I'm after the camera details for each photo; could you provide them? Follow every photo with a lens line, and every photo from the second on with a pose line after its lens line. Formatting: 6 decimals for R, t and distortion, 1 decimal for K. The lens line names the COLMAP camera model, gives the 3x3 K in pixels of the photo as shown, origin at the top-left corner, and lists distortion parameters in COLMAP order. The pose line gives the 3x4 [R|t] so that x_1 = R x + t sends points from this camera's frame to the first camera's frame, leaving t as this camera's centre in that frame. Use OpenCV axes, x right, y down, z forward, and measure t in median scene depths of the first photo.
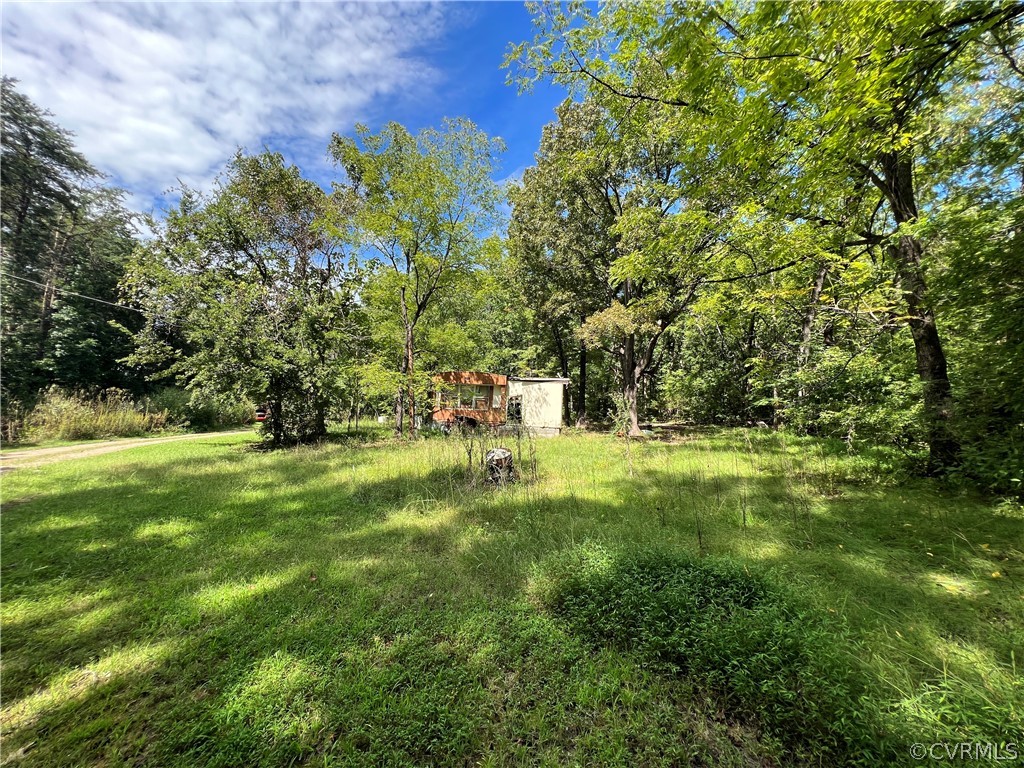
lens RADIAL K [[412.0, 0, 509.9], [0, 412.0, 358.1], [0, 0, 1]] dist [-0.003595, 0.000671]
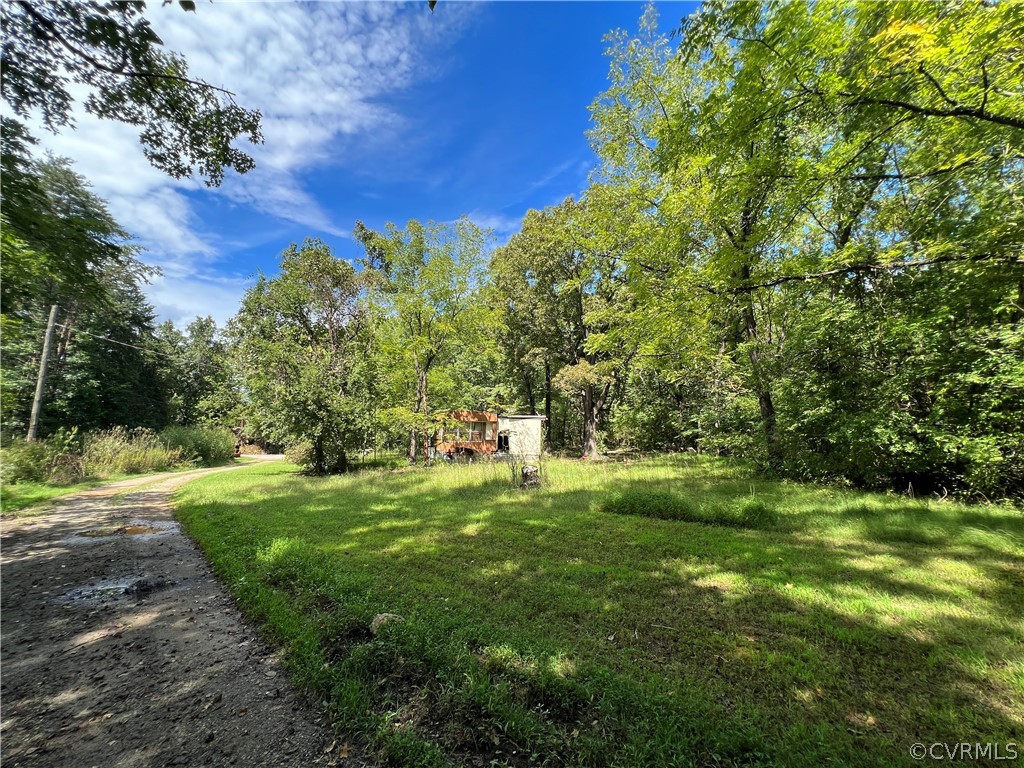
lens RADIAL K [[412.0, 0, 512.0], [0, 412.0, 385.5], [0, 0, 1]] dist [-0.003595, 0.000671]
pose [[0.991709, 0.000878, 0.128502, -0.095550], [0.000089, 0.999972, -0.007522, -0.027655], [-0.128505, 0.007471, 0.991681, -0.198503]]
